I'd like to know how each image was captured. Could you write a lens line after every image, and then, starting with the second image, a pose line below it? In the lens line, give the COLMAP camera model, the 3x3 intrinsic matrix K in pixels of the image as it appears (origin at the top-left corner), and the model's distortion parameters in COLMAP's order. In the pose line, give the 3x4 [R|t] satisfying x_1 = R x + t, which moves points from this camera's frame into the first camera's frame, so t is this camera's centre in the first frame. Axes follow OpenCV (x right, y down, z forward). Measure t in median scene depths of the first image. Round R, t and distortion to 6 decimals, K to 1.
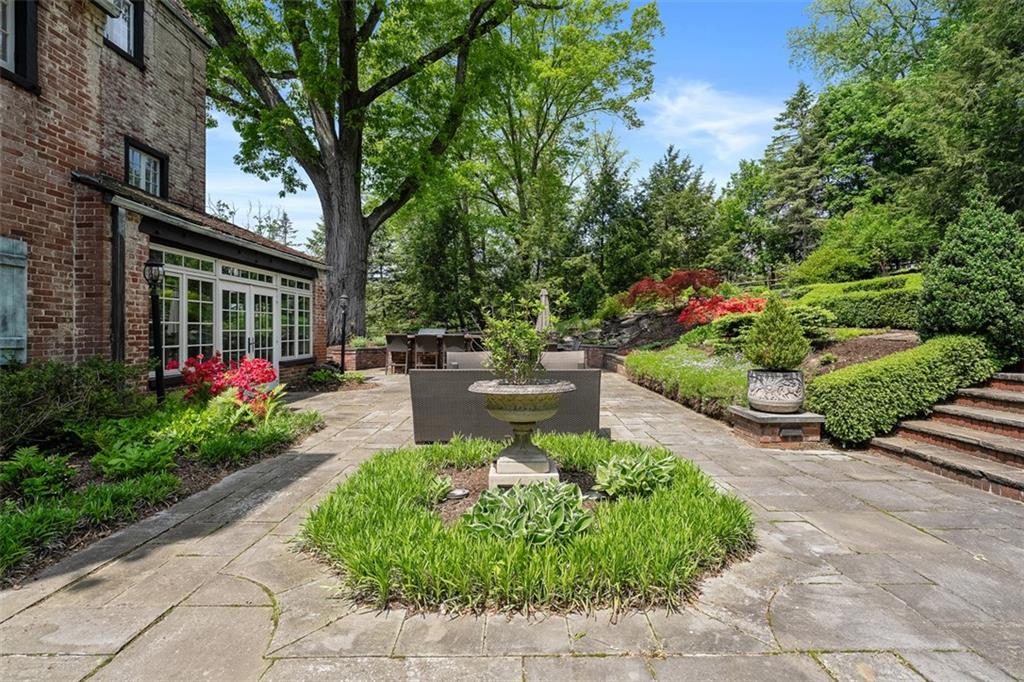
lens RADIAL K [[463.8, 0, 517.3], [0, 463.8, 338.8], [0, 0, 1]] dist [-0.001873, 0.000599]
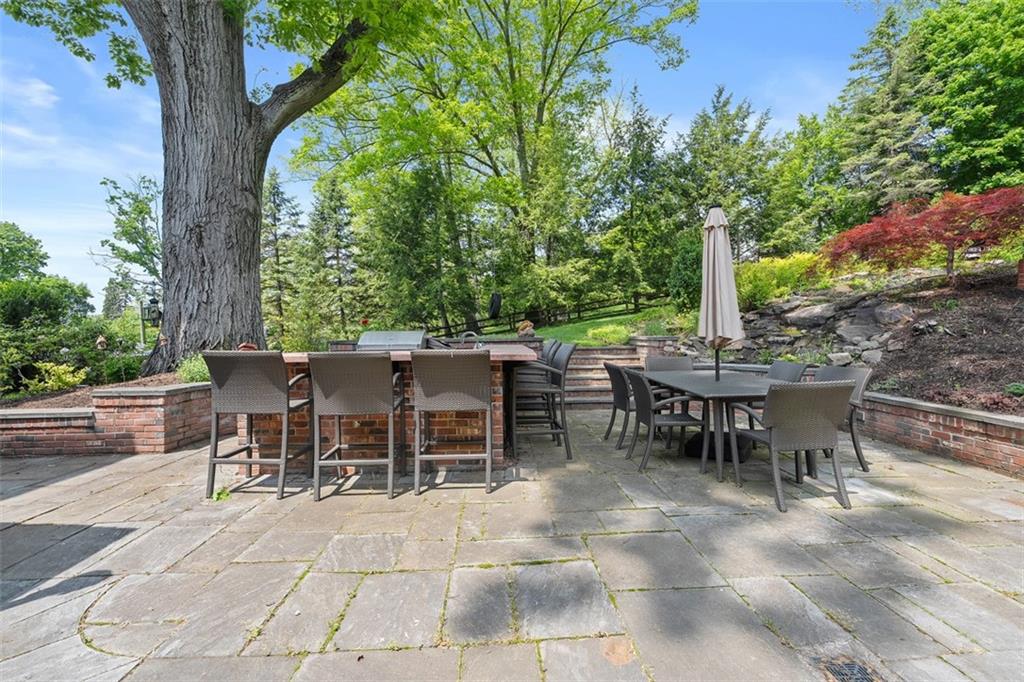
lens RADIAL K [[463.8, 0, 511.9], [0, 463.8, 343.7], [0, 0, 1]] dist [-0.001873, 0.000599]
pose [[0.999486, -0.009483, 0.030622, -0.038951], [0.009300, 0.999938, 0.006098, -0.005520], [-0.030678, -0.005810, 0.999512, 0.258802]]
